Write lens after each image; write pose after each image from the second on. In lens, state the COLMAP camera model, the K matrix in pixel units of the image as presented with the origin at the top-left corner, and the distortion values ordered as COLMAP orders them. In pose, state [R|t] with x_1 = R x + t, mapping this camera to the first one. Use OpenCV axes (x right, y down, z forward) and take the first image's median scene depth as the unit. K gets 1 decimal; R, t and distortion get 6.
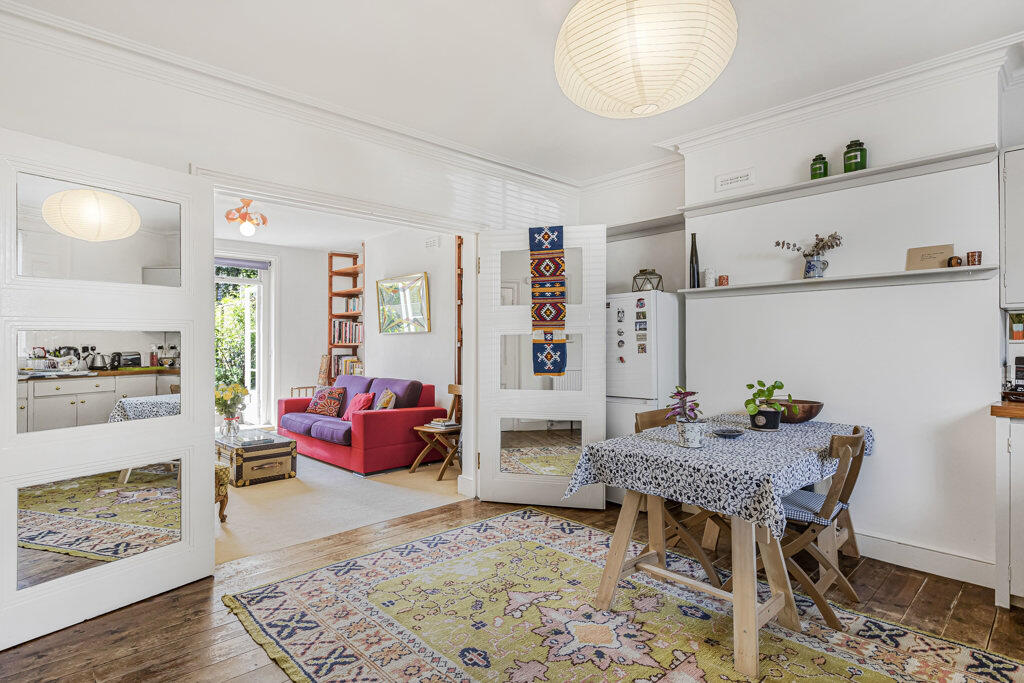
lens RADIAL K [[539.9, 0, 539.9], [0, 539.9, 379.0], [0, 0, 1]] dist [0.000252, 0.000279]
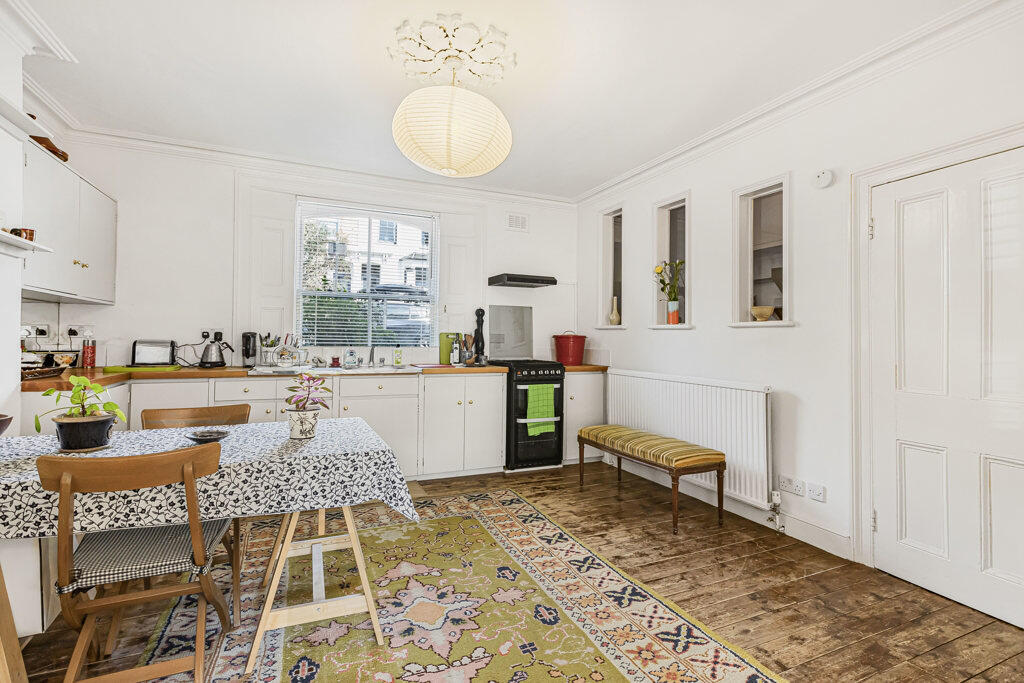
lens RADIAL K [[498.8, 0, 522.7], [0, 498.8, 327.1], [0, 0, 1]] dist [-0.003982, 0.000325]
pose [[-0.933650, 0.000158, 0.358187, -0.239367], [0.011401, 0.999506, 0.029278, -0.050808], [-0.358005, 0.031419, -0.933191, 1.062765]]
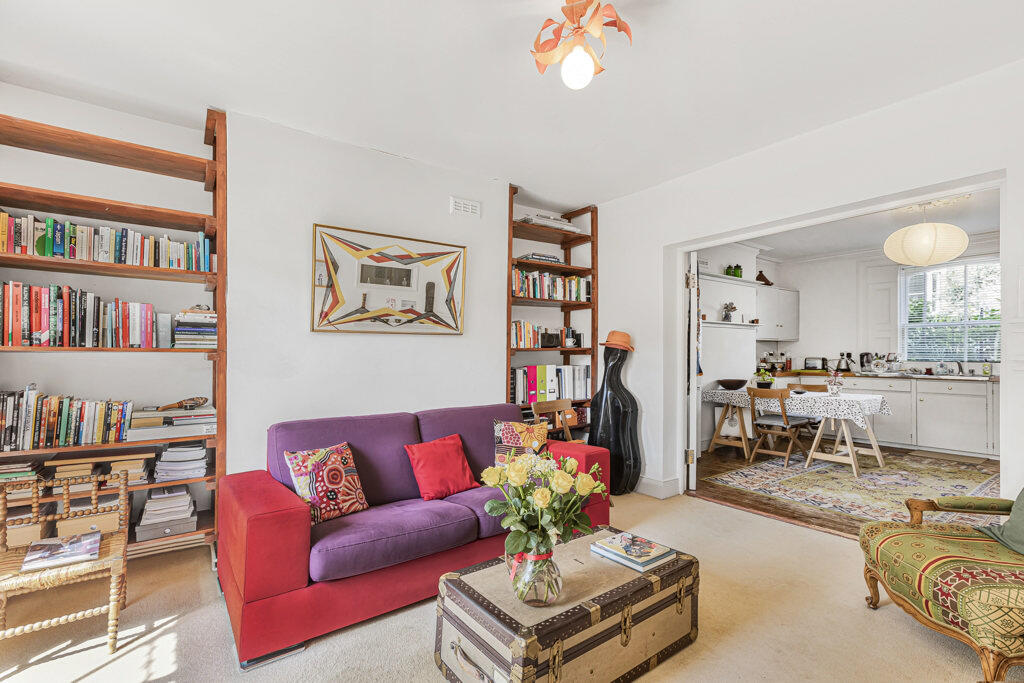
lens RADIAL K [[459.0, 0, 507.3], [0, 459.0, 357.1], [0, 0, 1]] dist [-0.001312, -0.001540]
pose [[0.163466, -0.005236, 0.986535, -1.212139], [0.064300, 0.997916, -0.005358, -0.075819], [-0.984451, 0.064310, 0.163462, 1.318686]]
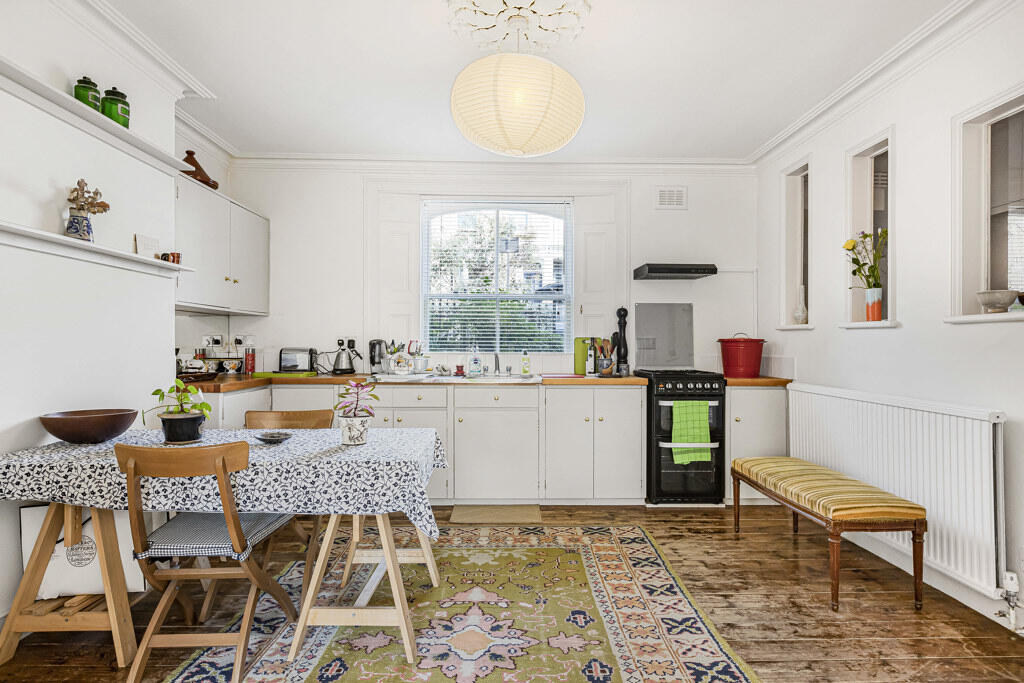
lens RADIAL K [[591.8, 0, 506.4], [0, 591.8, 349.2], [0, 0, 1]] dist [0.007857, -0.004472]
pose [[-0.709892, -0.005517, 0.704289, -0.391873], [0.040064, 0.998034, 0.048201, -0.044833], [-0.703170, 0.062434, -0.708275, 0.979521]]
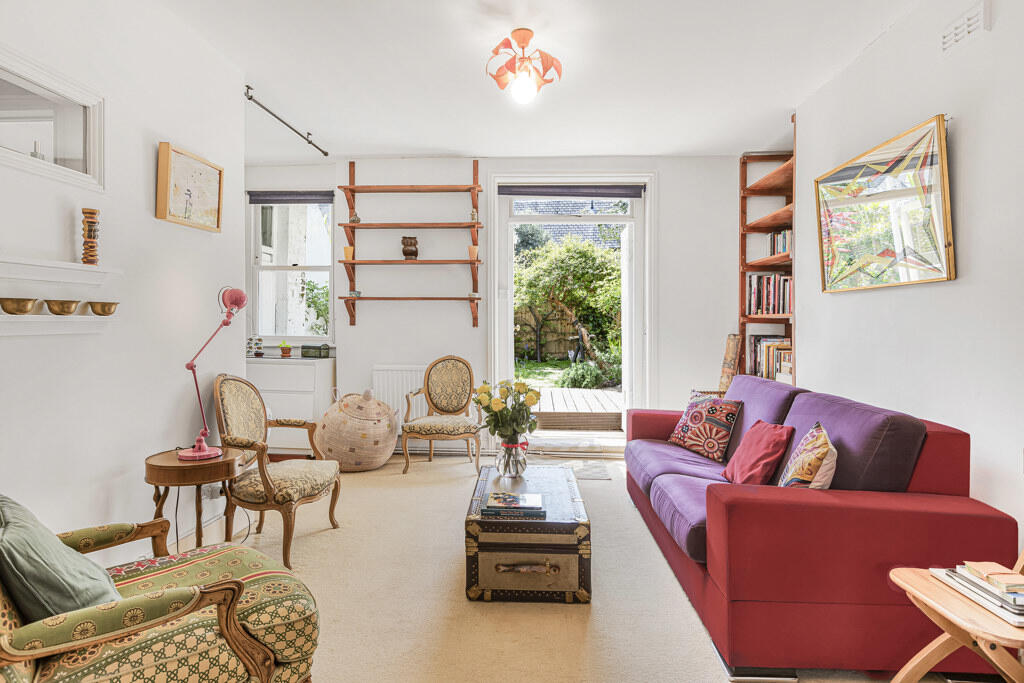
lens RADIAL K [[598.0, 0, 498.0], [0, 598.0, 298.3], [0, 0, 1]] dist [-0.007884, -0.005993]
pose [[0.656289, -0.018193, -0.754290, -0.160446], [-0.060368, 0.995238, -0.076529, -0.038734], [0.752091, 0.095760, 0.652065, 0.787475]]
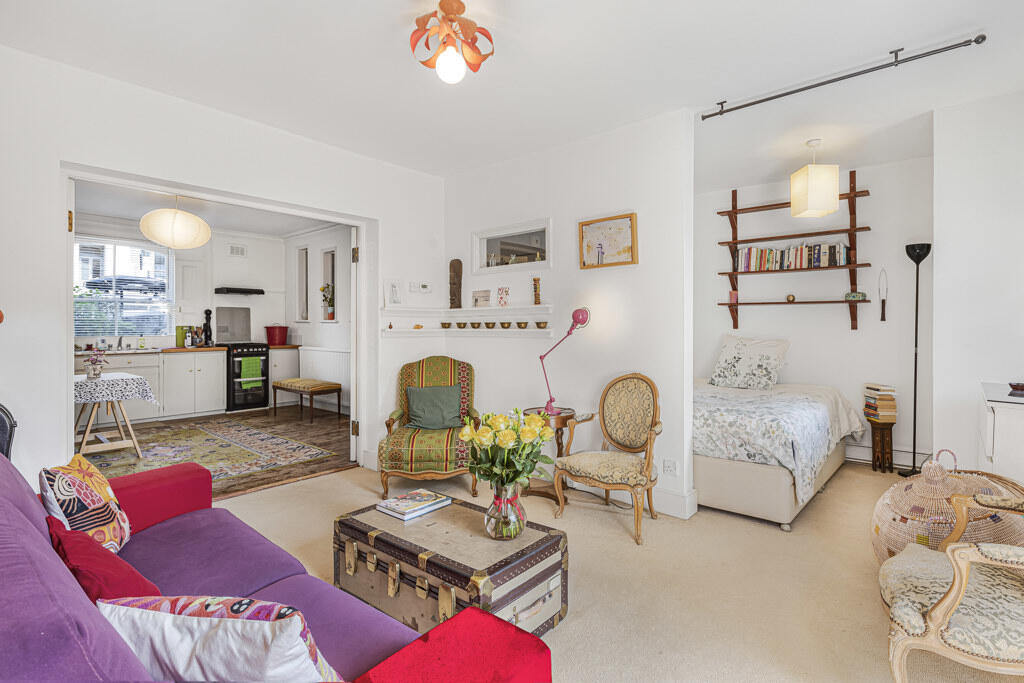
lens RADIAL K [[498.8, 0, 531.0], [0, 498.8, 322.6], [0, 0, 1]] dist [-0.003982, 0.000325]
pose [[-0.997685, 0.005172, -0.067810, -0.783880], [0.001586, 0.998602, 0.052836, -0.110174], [0.067989, 0.052606, -0.996298, 1.895400]]
